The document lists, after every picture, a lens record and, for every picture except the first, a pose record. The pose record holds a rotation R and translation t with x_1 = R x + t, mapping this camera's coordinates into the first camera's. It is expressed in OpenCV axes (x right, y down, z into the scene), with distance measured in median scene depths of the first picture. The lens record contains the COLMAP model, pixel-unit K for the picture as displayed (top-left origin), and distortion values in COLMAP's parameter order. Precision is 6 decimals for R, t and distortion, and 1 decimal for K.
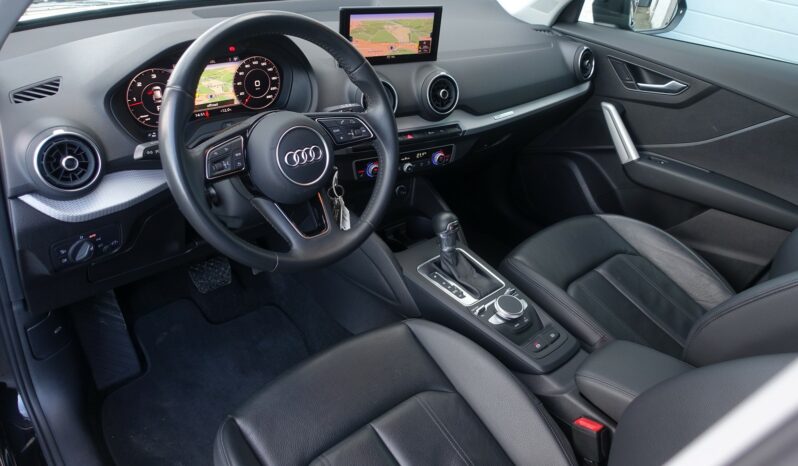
lens RADIAL K [[544.3, 0, 400.5], [0, 544.3, 228.4], [0, 0, 1]] dist [0.002484, -0.003985]
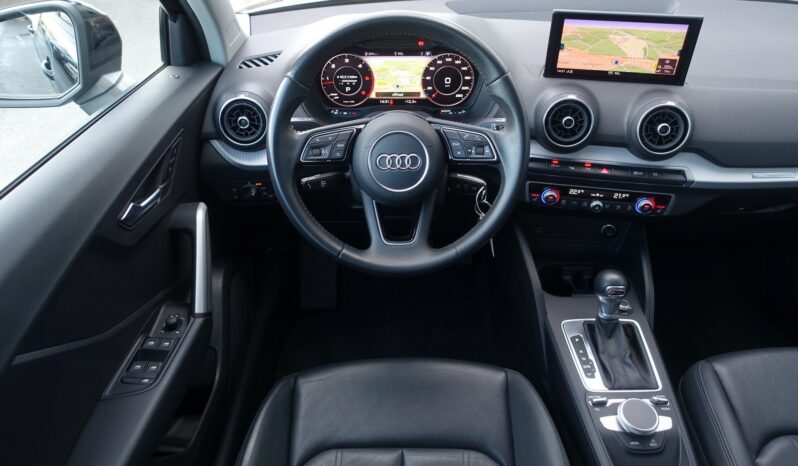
lens RADIAL K [[544.3, 0, 400.6], [0, 544.3, 228.9], [0, 0, 1]] dist [0.002484, -0.003985]
pose [[0.749419, 0.310351, -0.584854, 0.333460], [-0.293441, 0.947531, 0.126795, -0.111259], [0.593518, 0.076597, 0.801167, 0.178618]]
